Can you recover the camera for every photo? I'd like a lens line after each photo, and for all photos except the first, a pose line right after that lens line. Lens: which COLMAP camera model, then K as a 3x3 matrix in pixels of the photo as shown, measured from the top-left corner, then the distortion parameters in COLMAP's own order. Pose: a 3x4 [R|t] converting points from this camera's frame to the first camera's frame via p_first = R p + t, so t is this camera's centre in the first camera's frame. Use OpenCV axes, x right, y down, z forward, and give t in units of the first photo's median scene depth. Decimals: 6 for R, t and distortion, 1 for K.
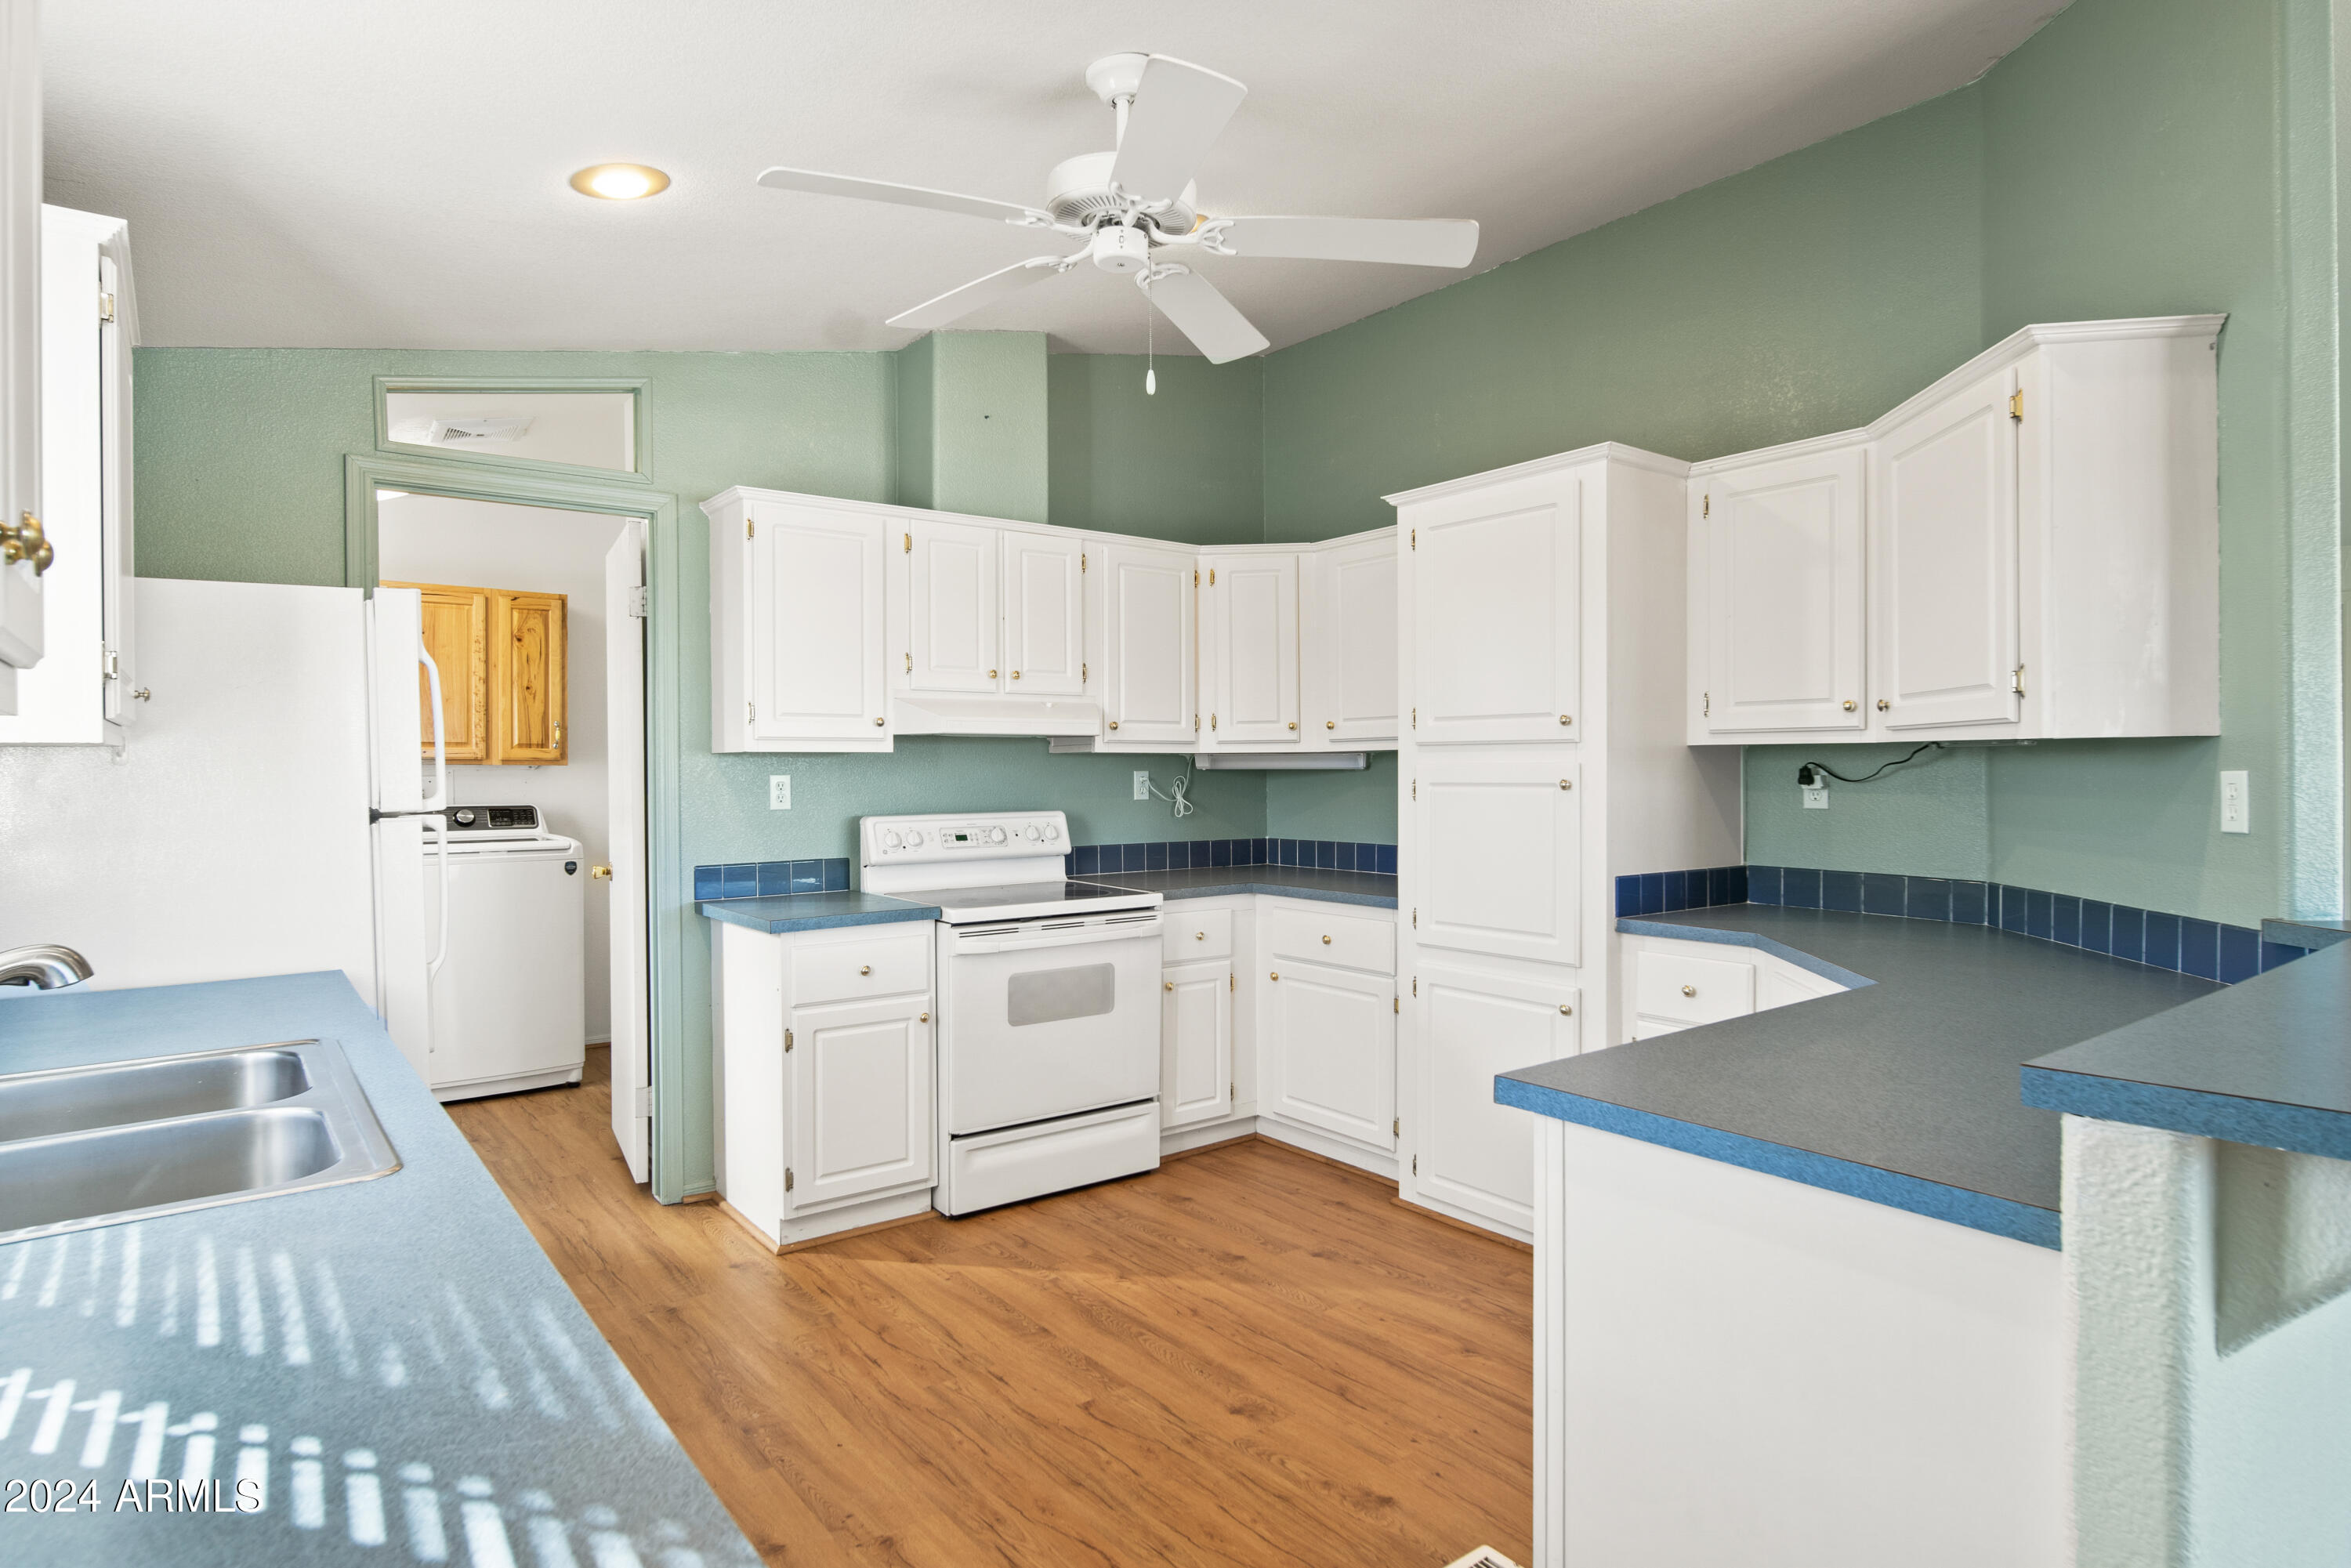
lens RADIAL K [[1278.1, 0, 1163.0], [0, 1278.1, 779.6], [0, 0, 1]] dist [-0.008066, -0.000636]
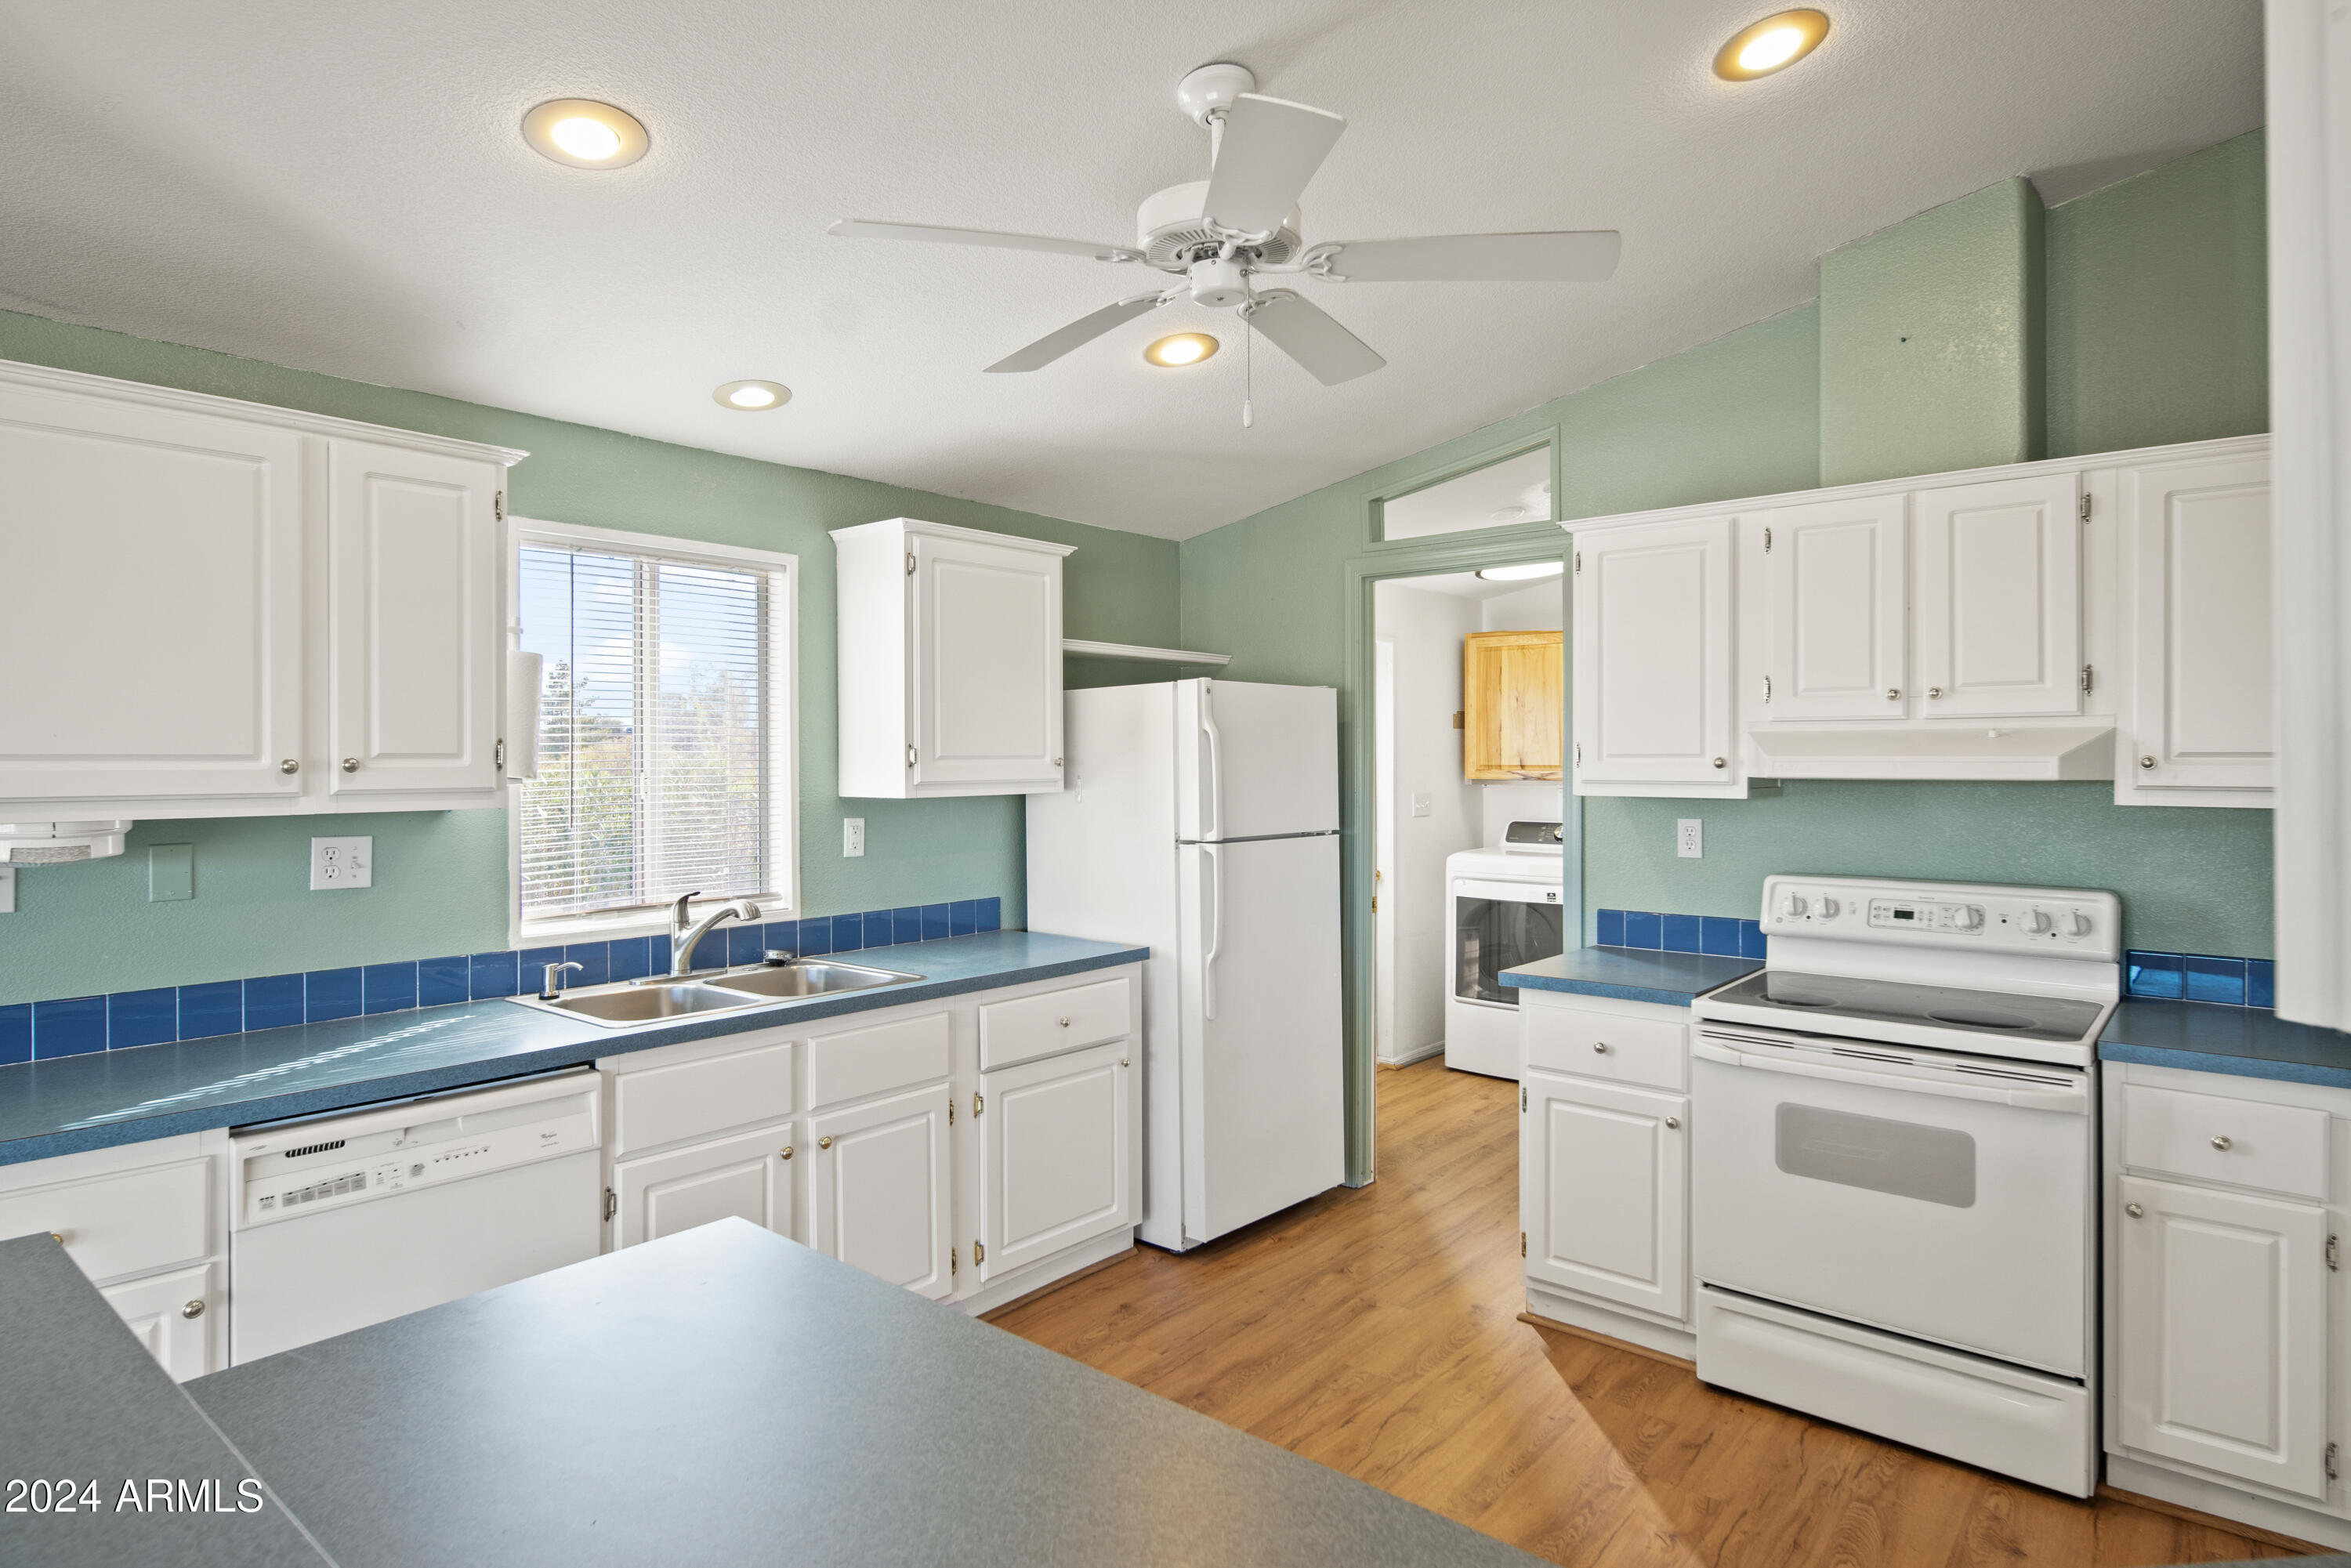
lens RADIAL K [[1278.1, 0, 1170.8], [0, 1278.1, 763.8], [0, 0, 1]] dist [-0.008066, -0.000636]
pose [[0.206698, 0.008601, -0.978367, 0.437012], [-0.010912, 0.999919, 0.006485, -0.038542], [0.978344, 0.009335, 0.206775, 0.398734]]
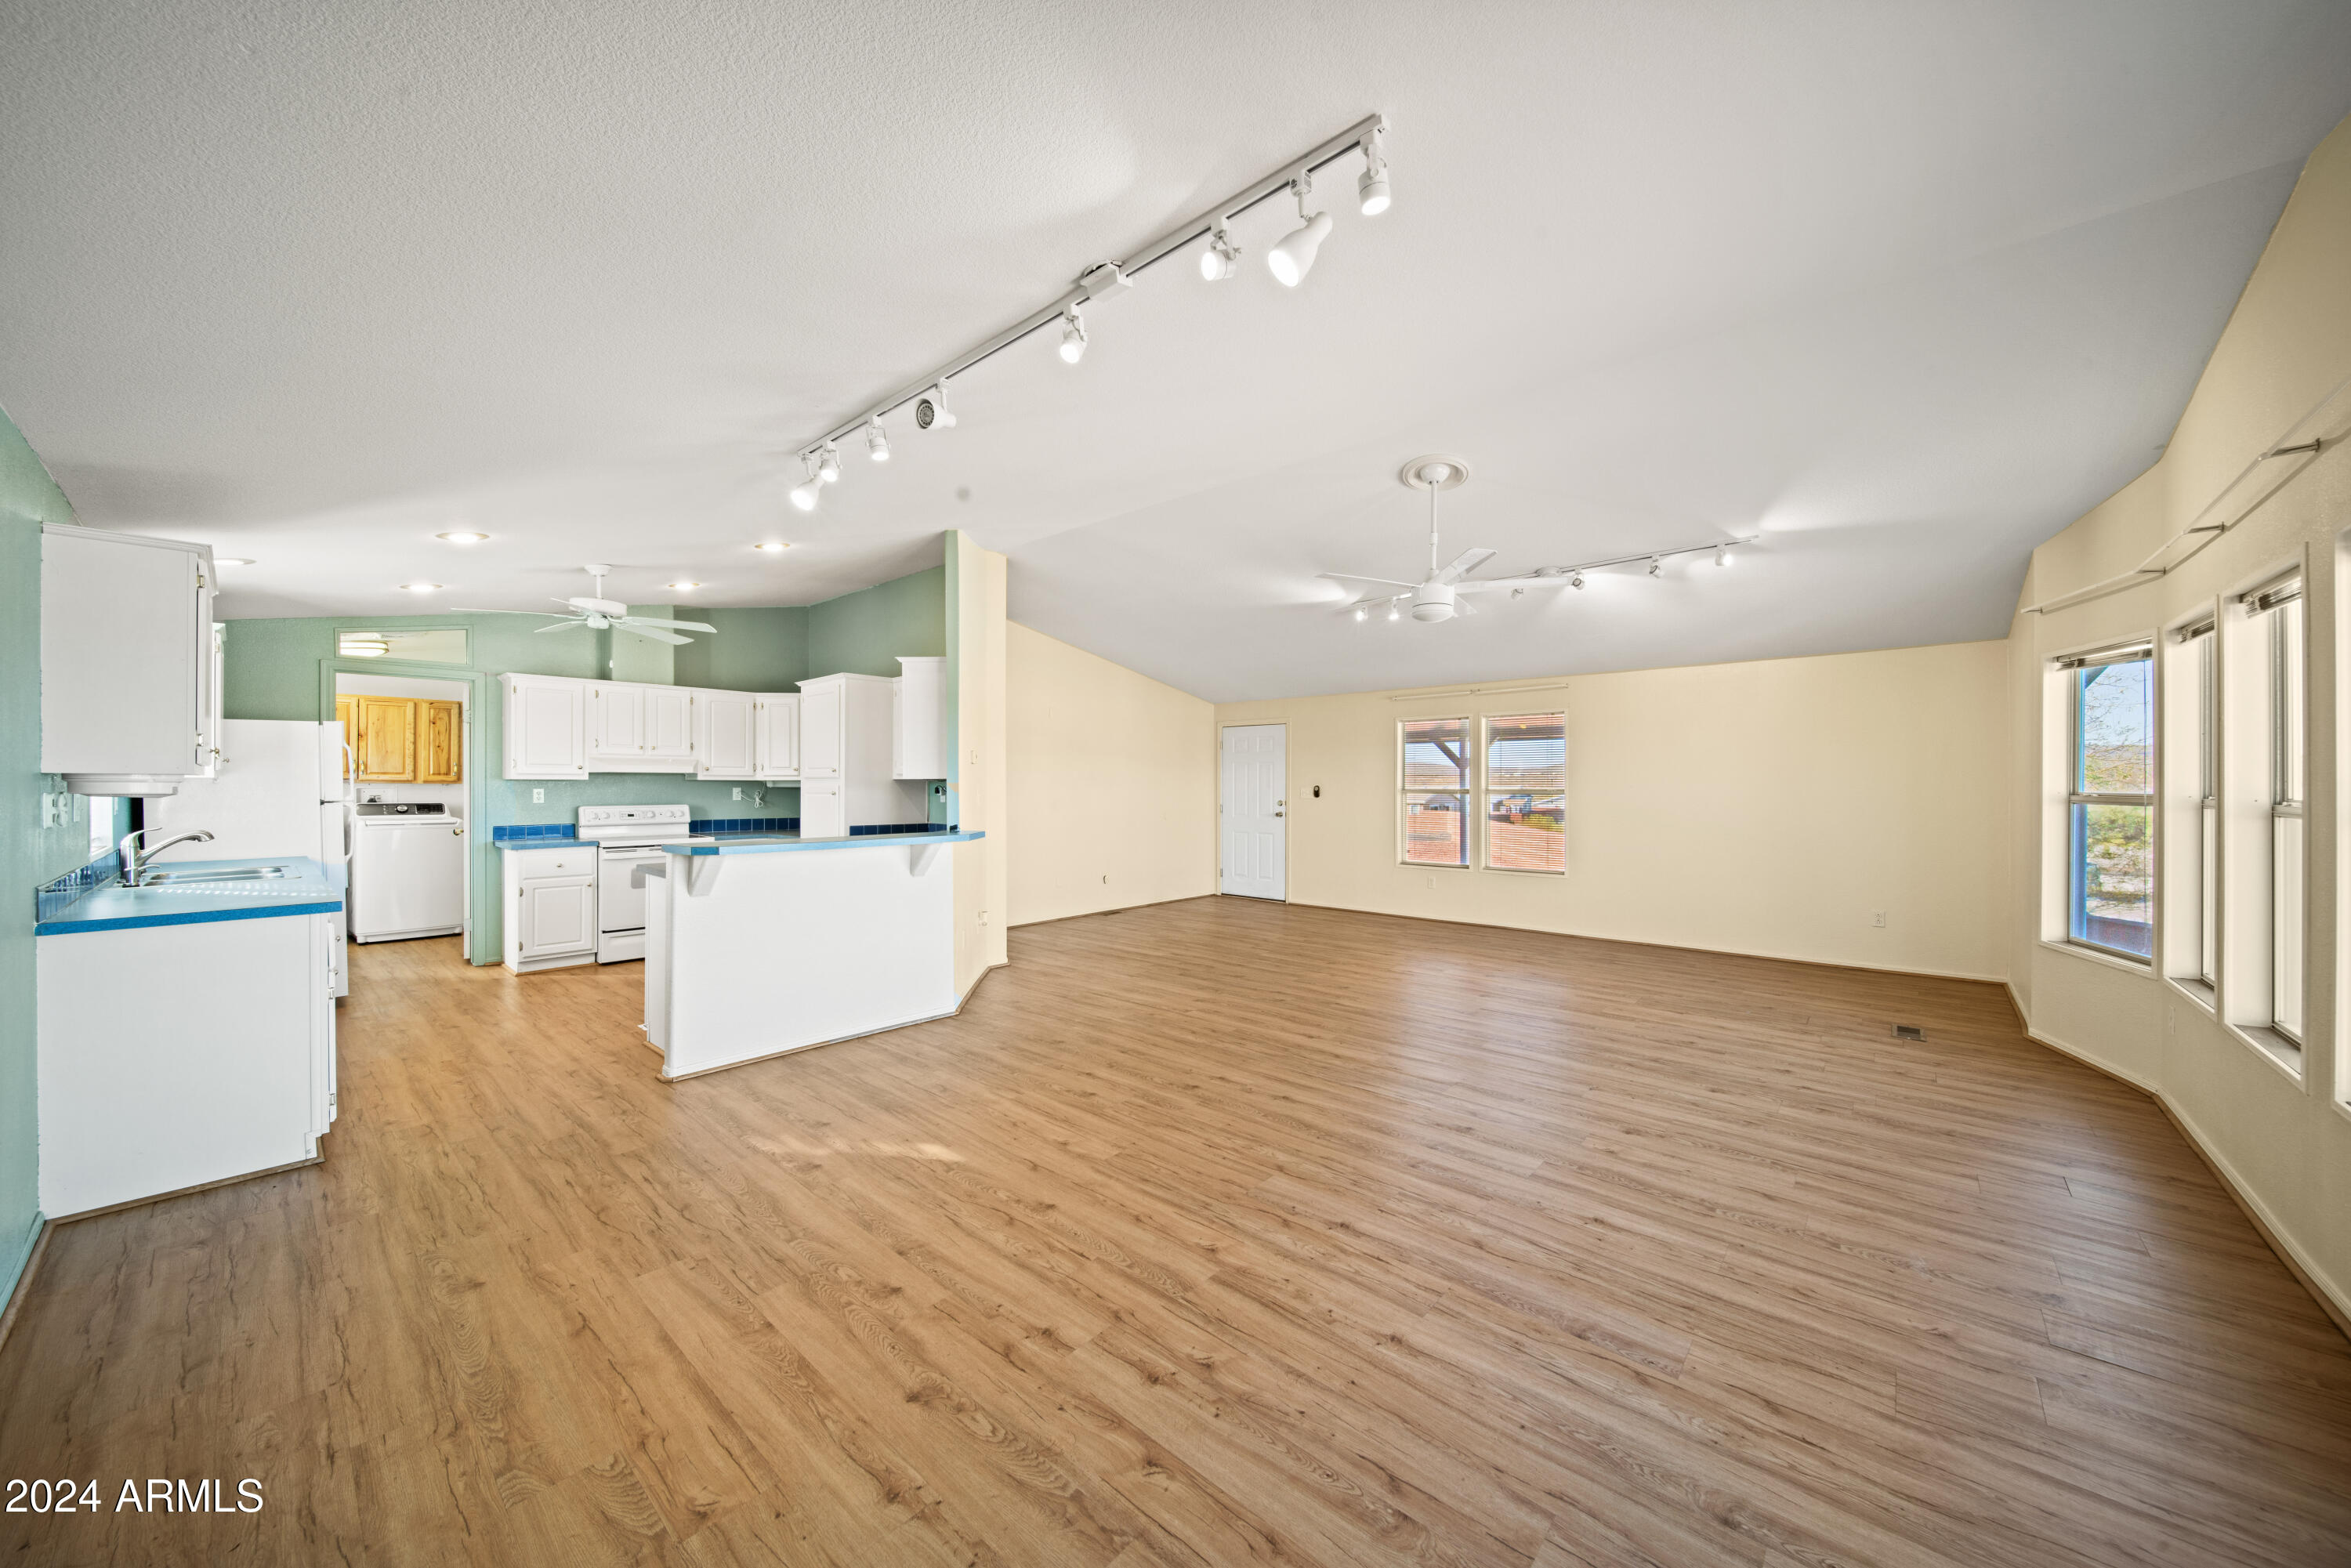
lens RADIAL K [[829.4, 0, 1174.1], [0, 829.4, 782.5], [0, 0, 1]] dist [-0.002359, -0.000005]
pose [[0.980878, 0.006229, 0.194524, 0.494830], [-0.003418, 0.999885, -0.014780, 0.003173], [-0.194594, 0.013832, 0.980786, -0.662417]]
